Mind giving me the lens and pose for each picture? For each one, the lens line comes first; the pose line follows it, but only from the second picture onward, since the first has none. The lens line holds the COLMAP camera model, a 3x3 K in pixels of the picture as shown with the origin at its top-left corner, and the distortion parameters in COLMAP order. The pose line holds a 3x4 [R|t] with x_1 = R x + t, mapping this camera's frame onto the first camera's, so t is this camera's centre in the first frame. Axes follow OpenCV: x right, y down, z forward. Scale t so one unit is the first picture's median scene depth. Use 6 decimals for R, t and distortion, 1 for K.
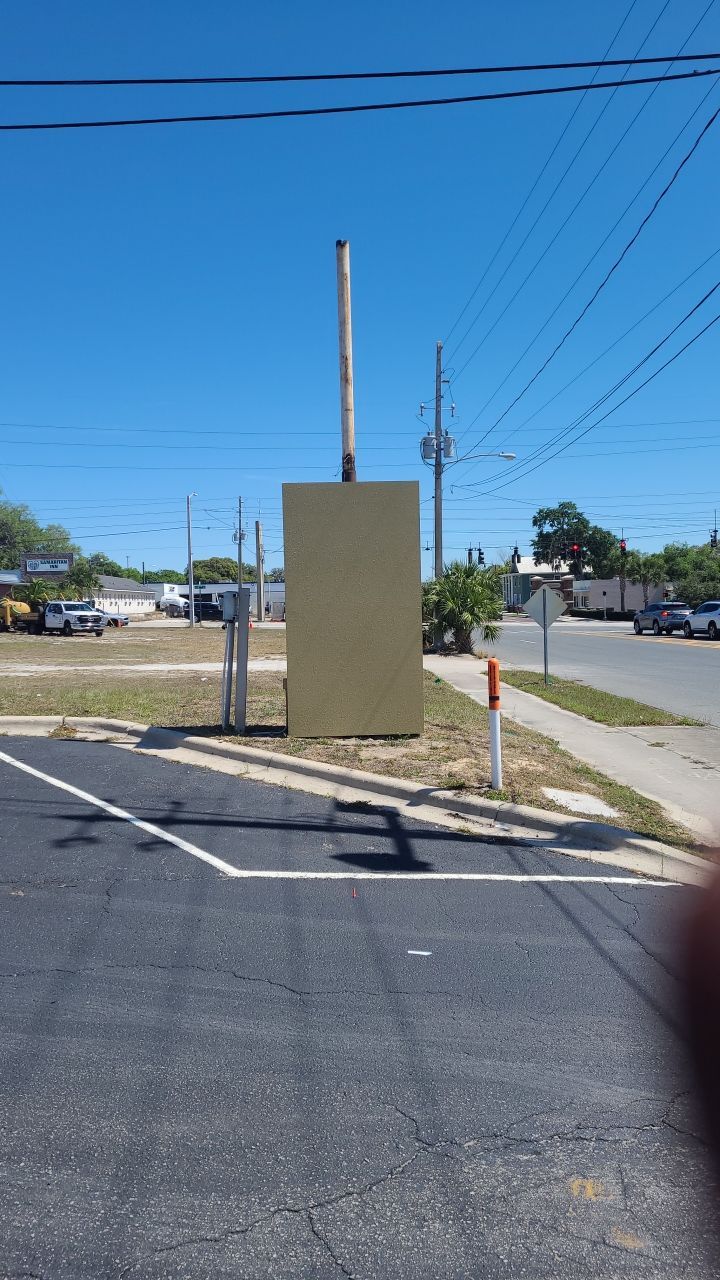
lens RADIAL K [[964.0, 0, 348.0], [0, 964.0, 644.7], [0, 0, 1]] dist [0.053827, -0.024448]
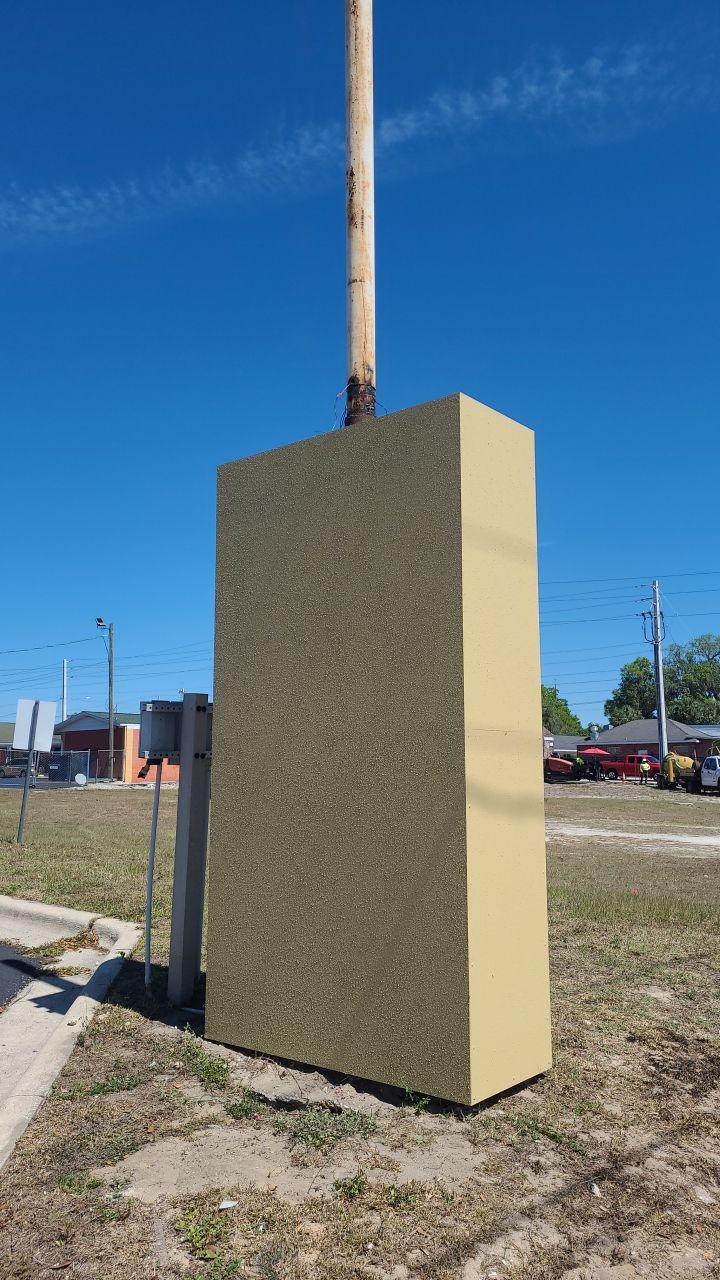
lens RADIAL K [[964.0, 0, 371.7], [0, 964.0, 644.7], [0, 0, 1]] dist [0.053827, -0.024448]
pose [[0.748536, -0.065310, -0.659870, 0.274691], [-0.042235, 0.988421, -0.145738, -0.014903], [0.661748, 0.136960, 0.737110, 0.673152]]
